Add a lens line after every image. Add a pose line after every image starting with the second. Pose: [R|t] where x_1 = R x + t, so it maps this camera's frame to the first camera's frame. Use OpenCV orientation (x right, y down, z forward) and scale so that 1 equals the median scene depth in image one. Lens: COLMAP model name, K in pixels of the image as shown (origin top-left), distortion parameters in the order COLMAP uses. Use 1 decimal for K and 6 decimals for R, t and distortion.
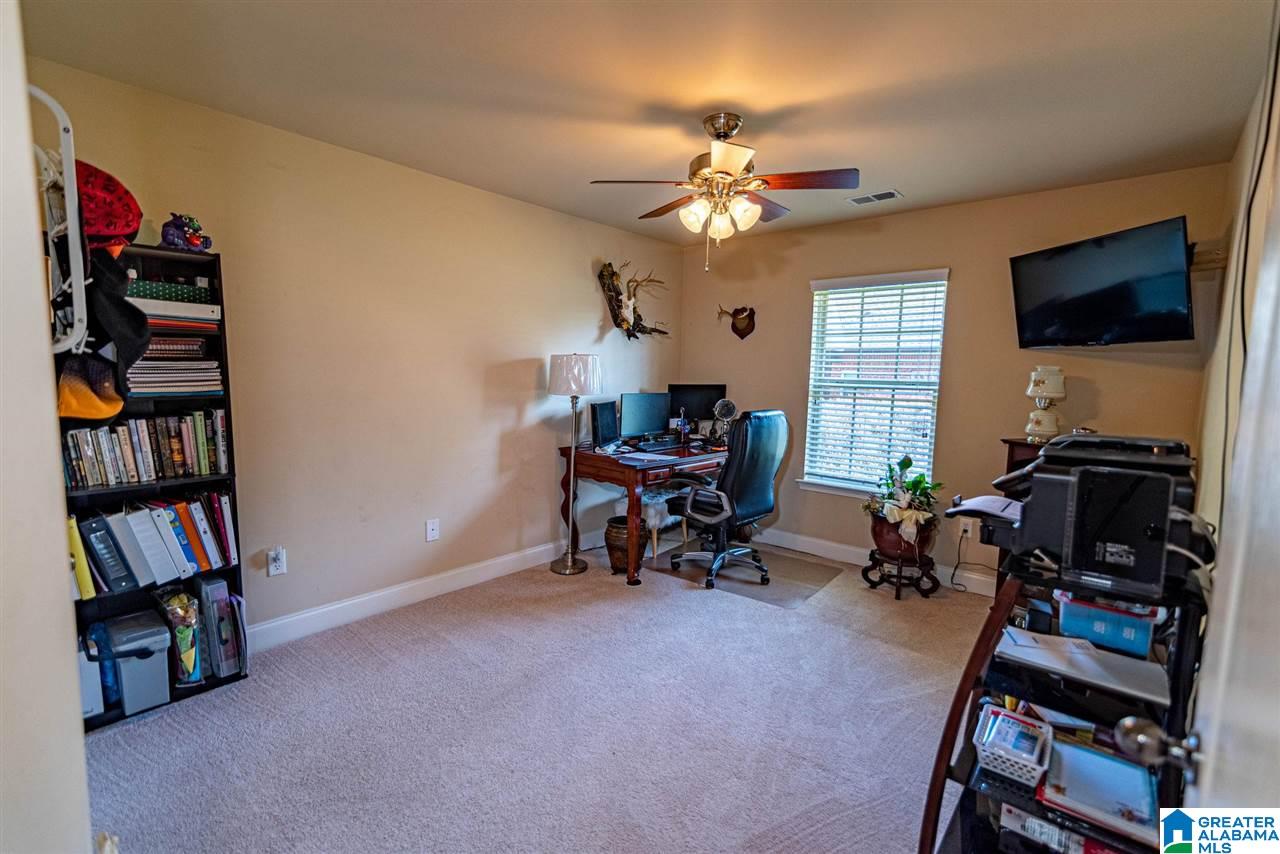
lens RADIAL K [[562.1, 0, 640.0], [0, 562.1, 427.0], [0, 0, 1]] dist [0.001232, 0.000099]
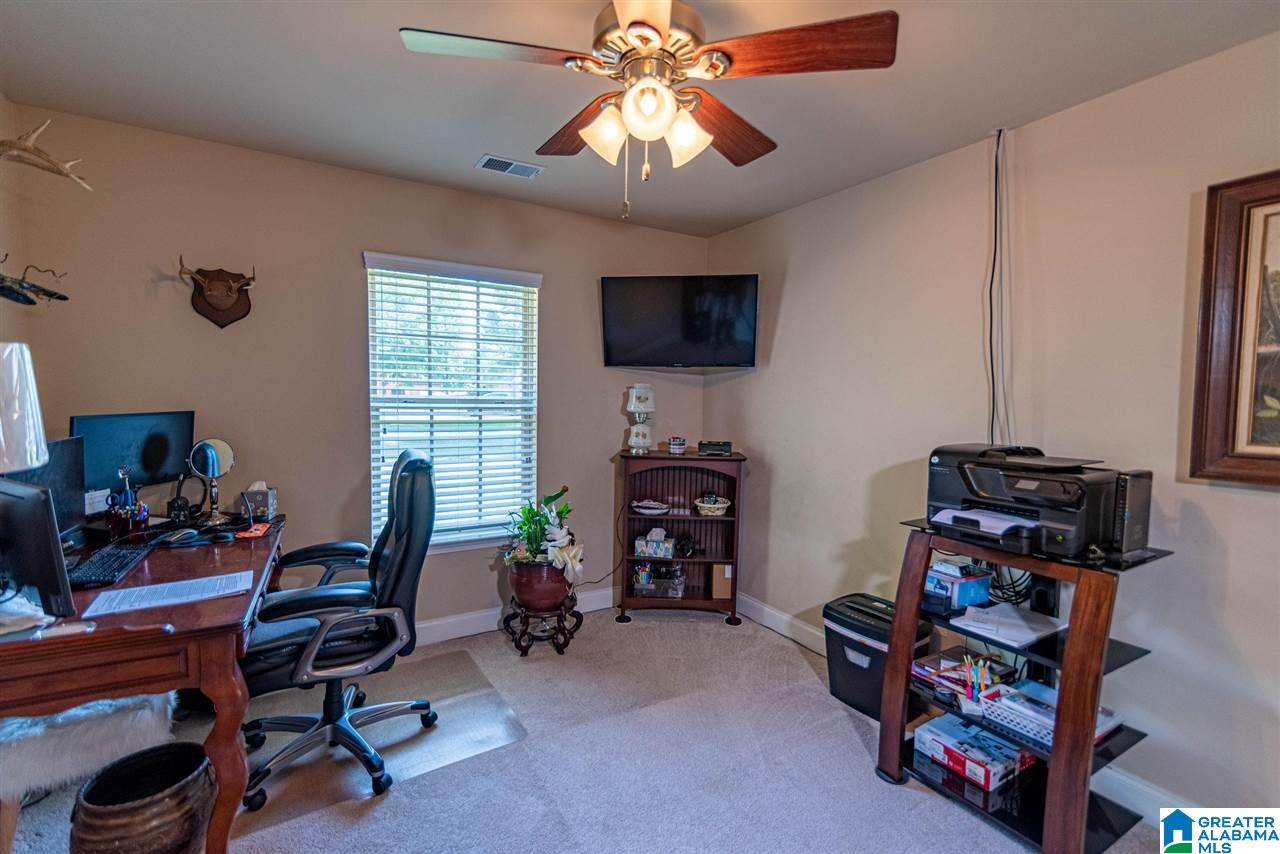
lens RADIAL K [[562.1, 0, 640.0], [0, 562.1, 427.0], [0, 0, 1]] dist [0.001232, 0.000099]
pose [[0.321909, -0.068345, 0.944300, -0.275418], [0.080843, 0.995733, 0.044508, -0.063237], [-0.943313, 0.062013, 0.326061, 0.558870]]
